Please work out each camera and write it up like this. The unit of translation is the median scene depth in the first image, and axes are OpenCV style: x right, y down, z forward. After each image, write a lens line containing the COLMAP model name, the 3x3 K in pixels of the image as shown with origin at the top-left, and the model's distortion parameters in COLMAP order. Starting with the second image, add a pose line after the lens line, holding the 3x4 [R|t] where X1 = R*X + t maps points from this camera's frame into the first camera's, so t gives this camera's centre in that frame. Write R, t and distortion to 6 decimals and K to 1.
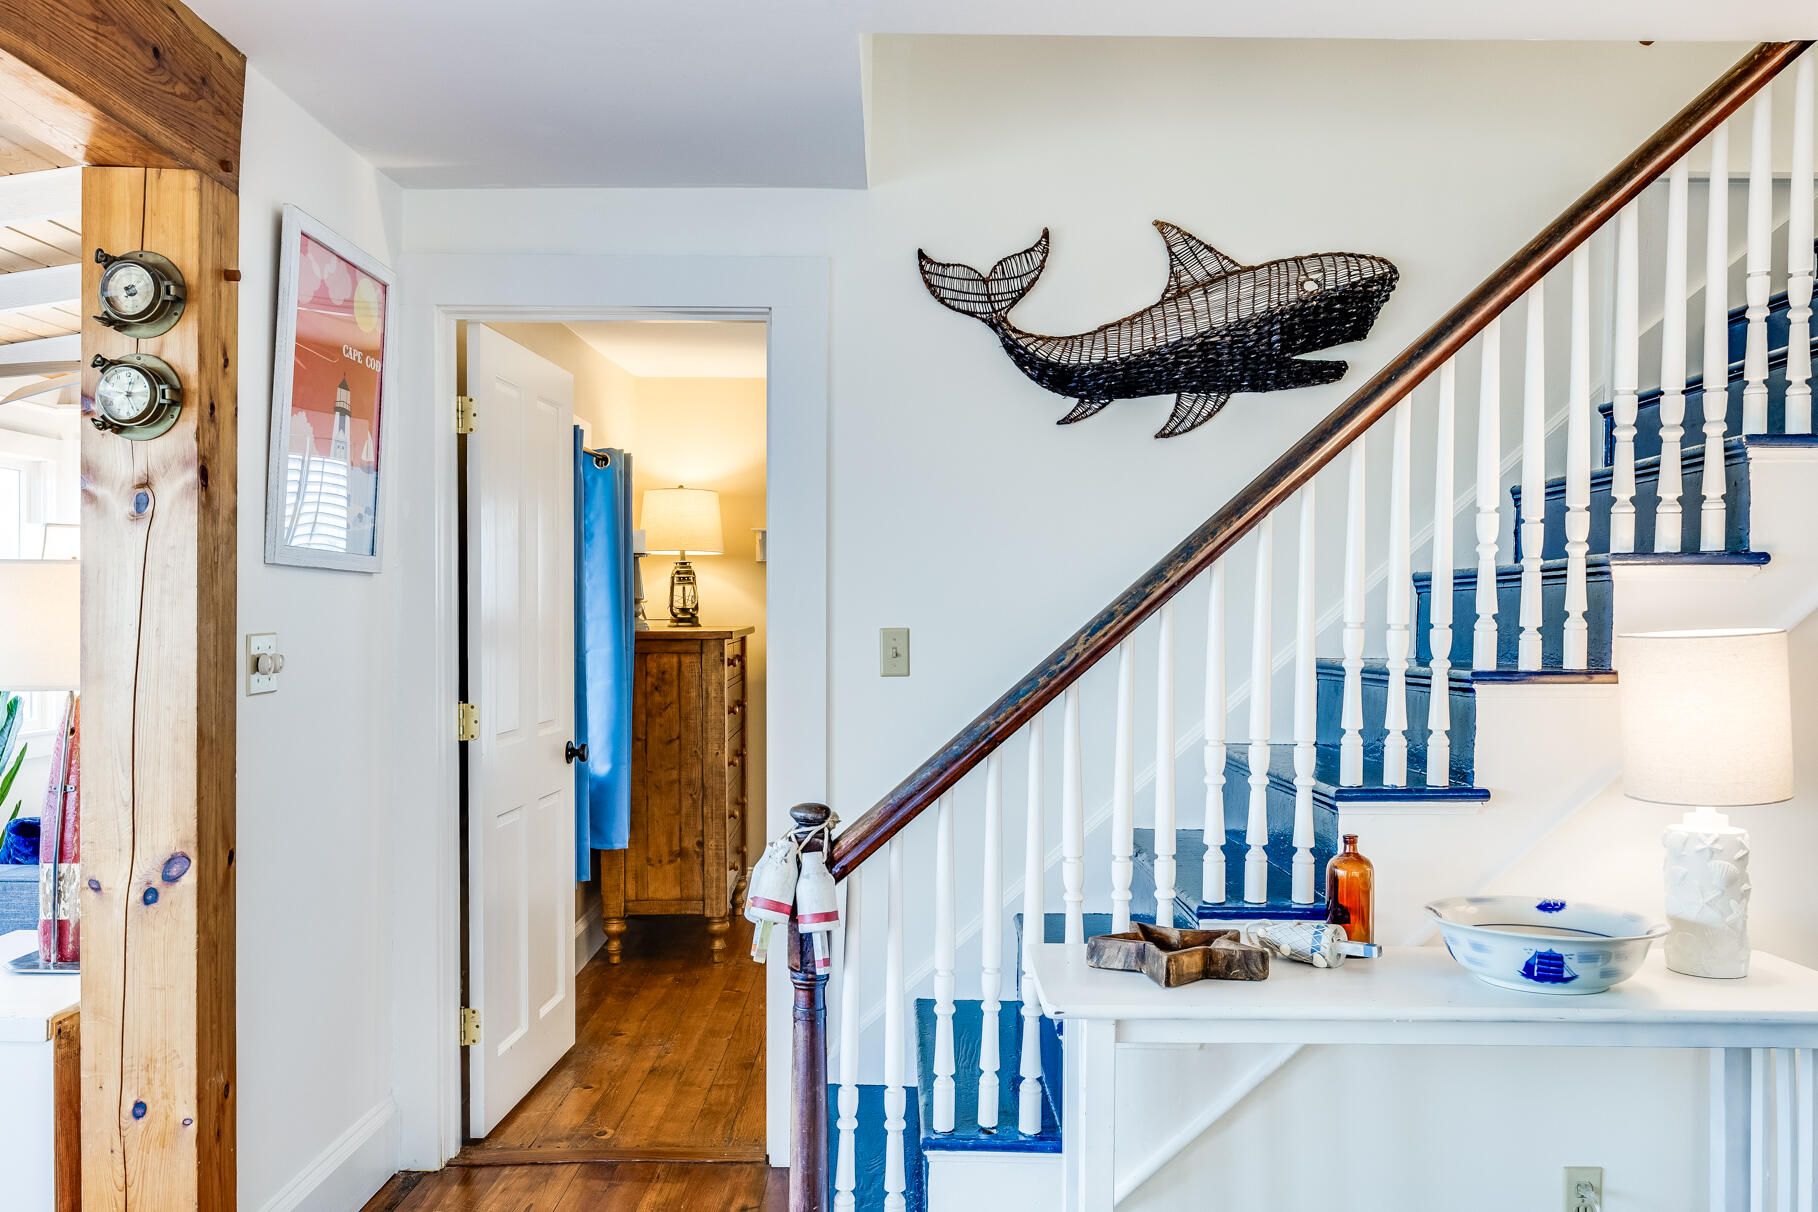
lens RADIAL K [[1437.7, 0, 928.0], [0, 1437.7, 636.2], [0, 0, 1]] dist [-0.013786, 0.006255]
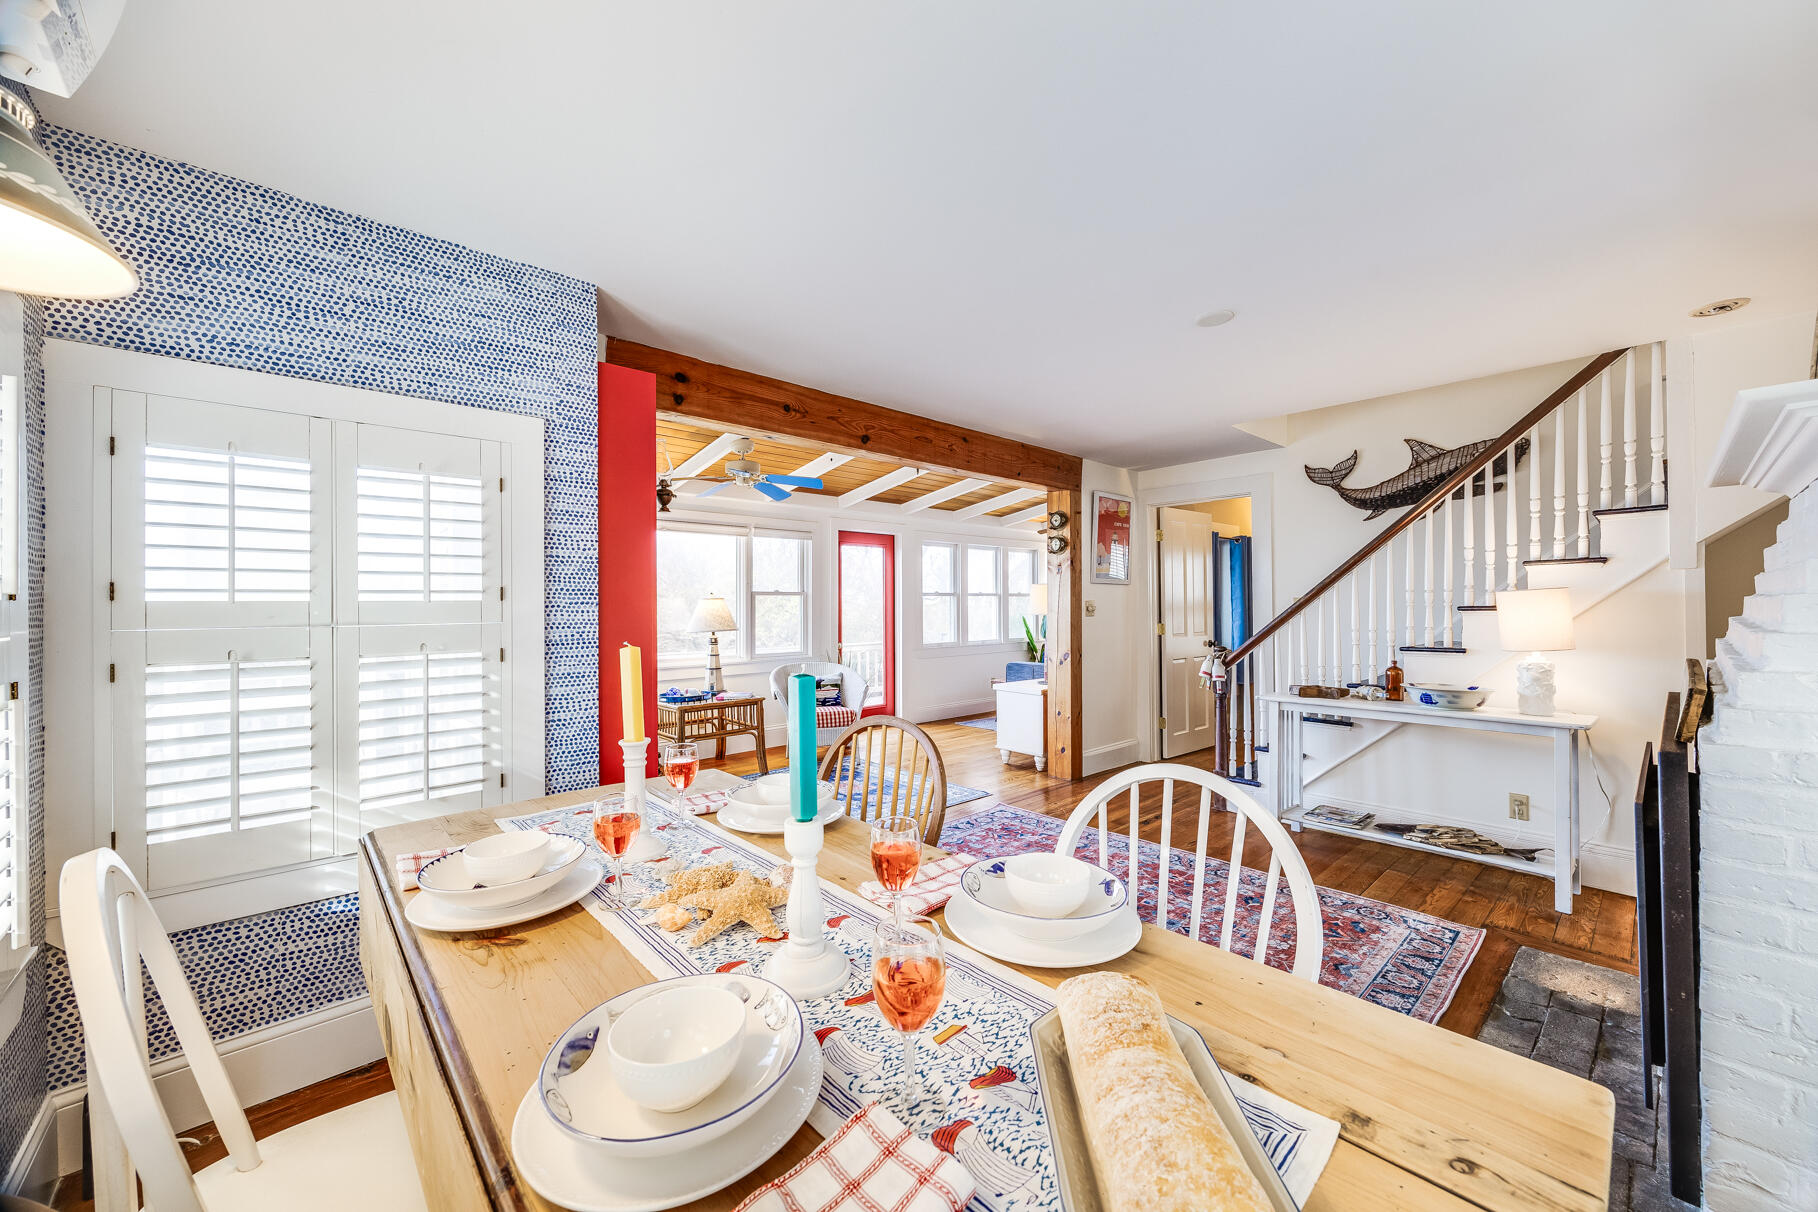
lens RADIAL K [[697.2, 0, 904.2], [0, 697.2, 612.9], [0, 0, 1]] dist [0.002584, 0.000191]
pose [[0.669804, -0.002941, -0.742533, 0.660501], [-0.001337, 0.999986, -0.005166, 0.045509], [0.742537, 0.004453, 0.669790, -0.707173]]
